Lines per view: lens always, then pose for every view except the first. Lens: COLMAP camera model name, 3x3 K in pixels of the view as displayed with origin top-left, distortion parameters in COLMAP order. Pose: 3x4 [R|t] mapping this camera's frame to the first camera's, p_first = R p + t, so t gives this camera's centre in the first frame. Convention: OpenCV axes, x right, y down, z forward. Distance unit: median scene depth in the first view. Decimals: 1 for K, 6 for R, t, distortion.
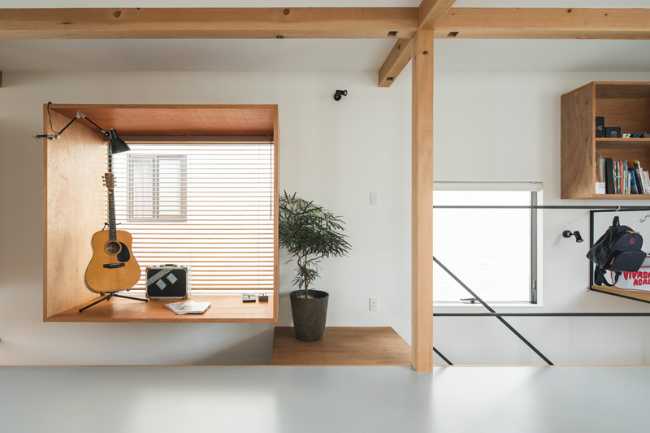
lens RADIAL K [[362.6, 0, 327.1], [0, 362.6, 221.9], [0, 0, 1]] dist [-0.004627, -0.000568]
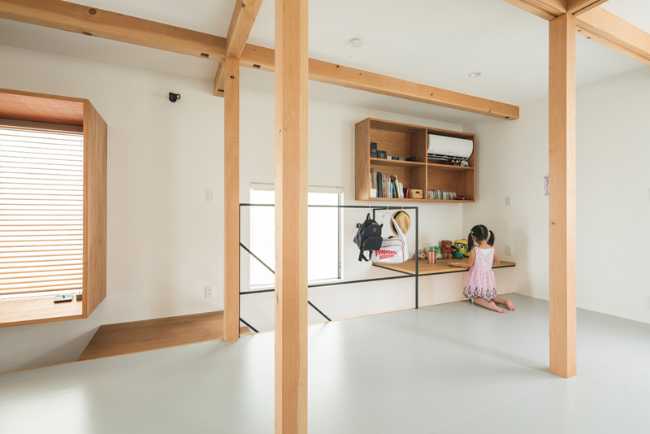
lens RADIAL K [[319.5, 0, 325.5], [0, 319.5, 215.3], [0, 0, 1]] dist [0.004733, 0.000026]
pose [[0.902694, 0.002617, 0.430276, 0.046028], [-0.000125, 0.999983, -0.005821, 0.001090], [-0.430284, 0.005201, 0.902679, -0.049887]]
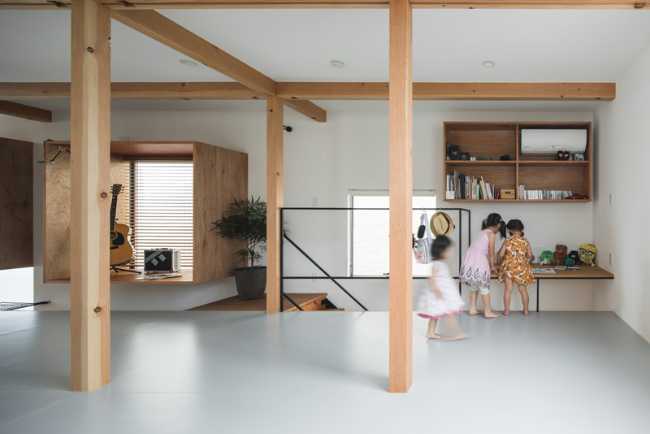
lens RADIAL K [[275.7, 0, 325.7], [0, 275.7, 219.6], [0, 0, 1]] dist [-0.003760, -0.000346]
pose [[0.999998, 0.001267, -0.001280, 0.252483], [-0.001265, 0.999998, 0.001626, 0.003140], [0.001282, -0.001624, 0.999998, -0.100986]]
